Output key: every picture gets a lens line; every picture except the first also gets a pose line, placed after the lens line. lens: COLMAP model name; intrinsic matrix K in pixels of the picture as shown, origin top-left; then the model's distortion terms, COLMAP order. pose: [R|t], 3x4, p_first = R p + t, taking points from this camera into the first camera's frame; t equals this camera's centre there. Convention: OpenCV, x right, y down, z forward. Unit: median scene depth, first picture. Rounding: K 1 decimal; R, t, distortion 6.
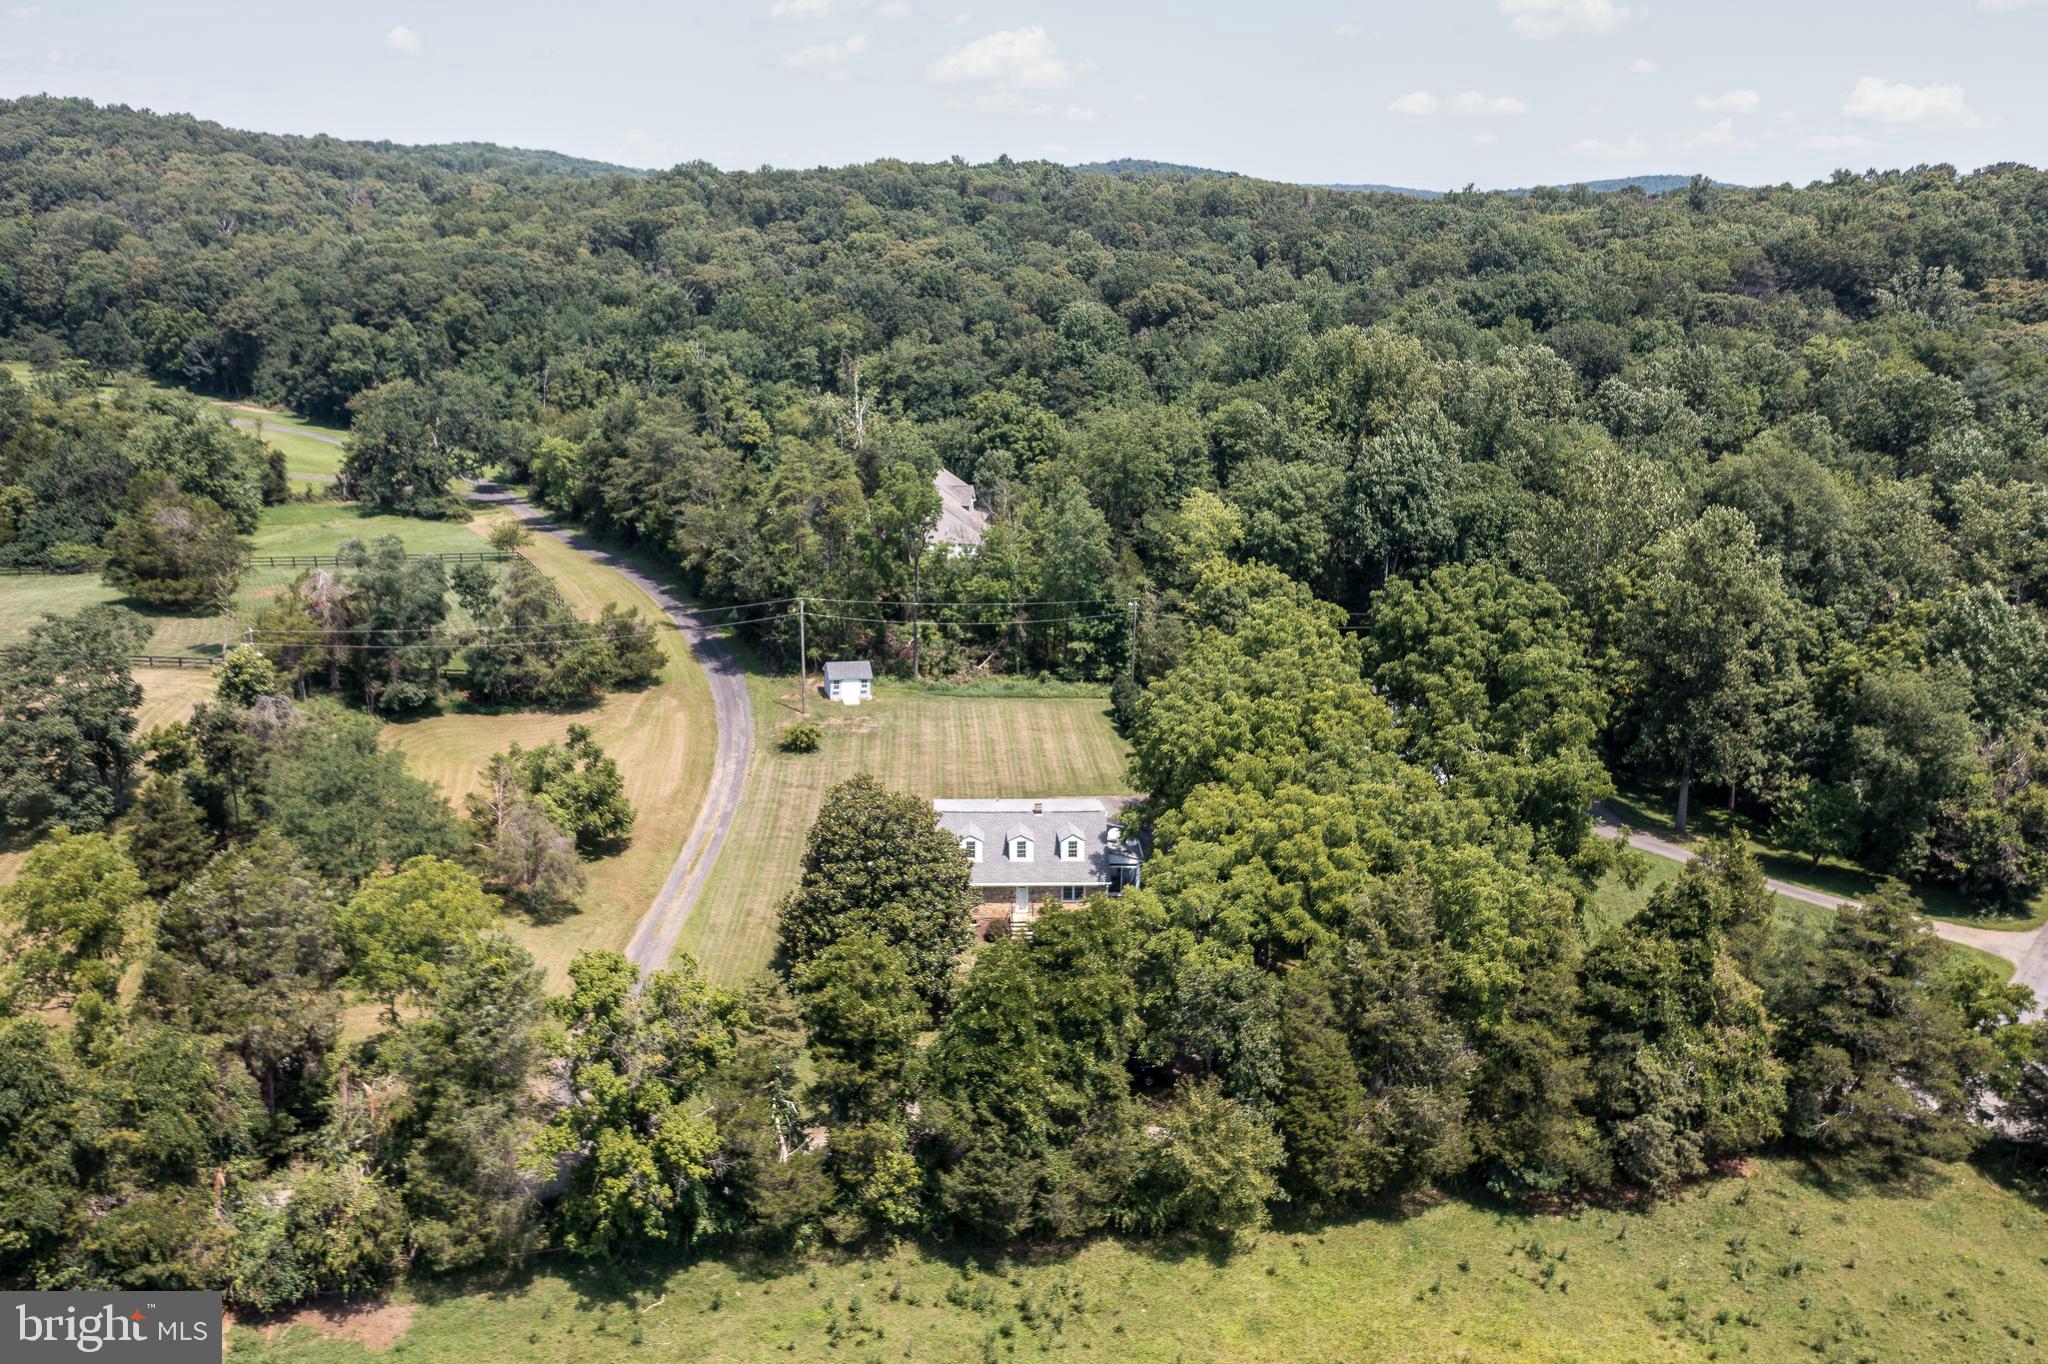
lens RADIAL K [[1691.7, 0, 1024.1], [0, 1691.7, 679.6], [0, 0, 1]] dist [0.006563, 0.017490]
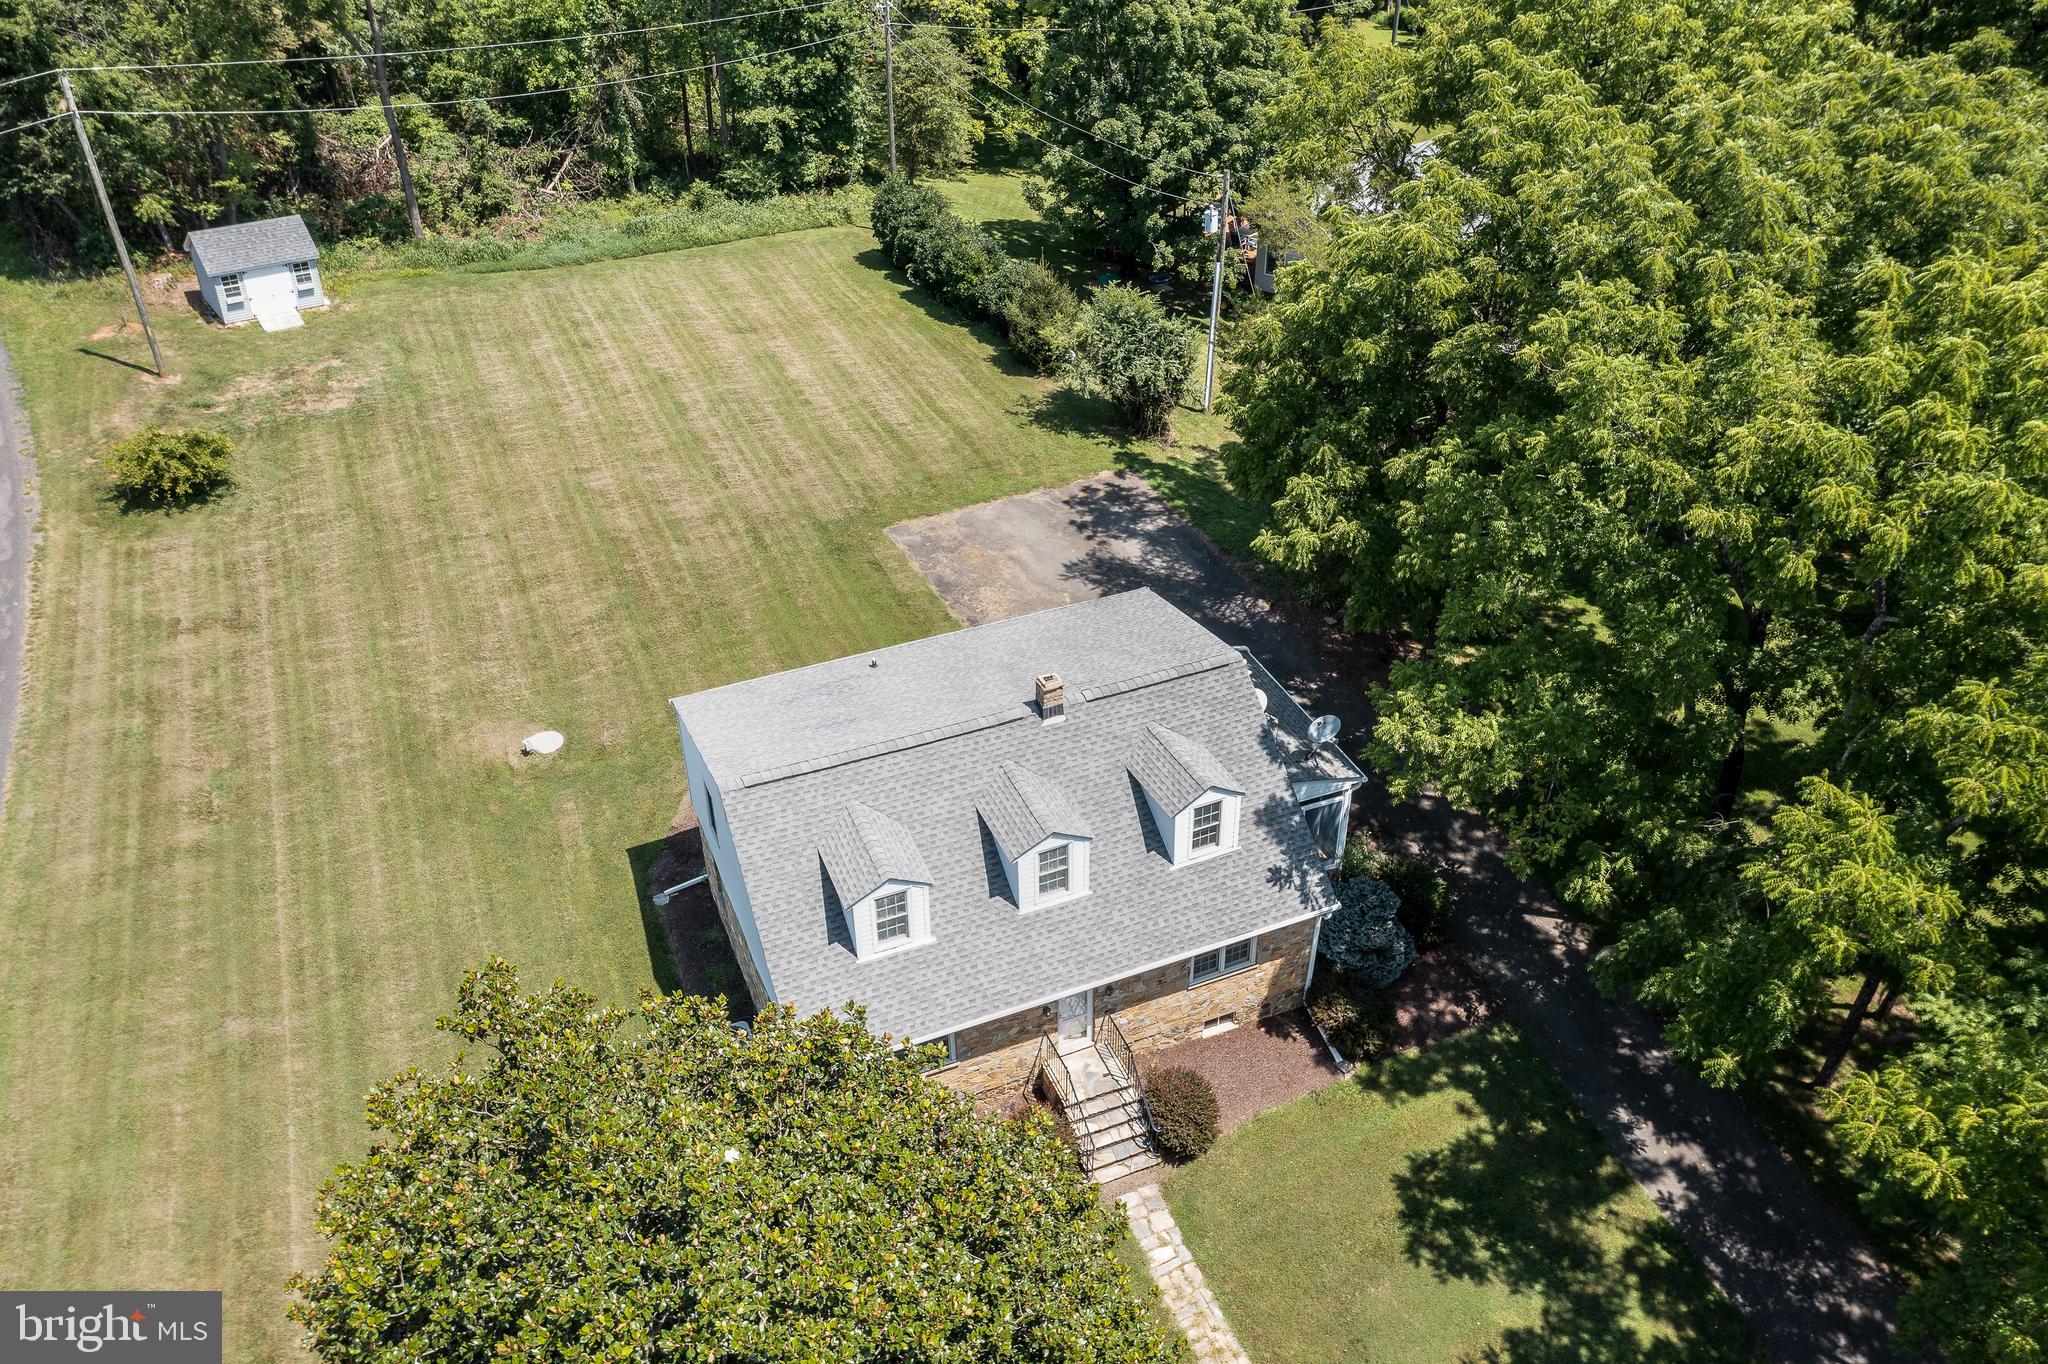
lens RADIAL K [[1691.7, 0, 1023.8], [0, 1691.7, 681.8], [0, 0, 1]] dist [0.006563, 0.017490]
pose [[0.943583, -0.204693, 0.260291, -0.053375], [0.111906, 0.936927, 0.331128, -0.020624], [-0.311653, -0.283318, 0.906975, 0.510812]]
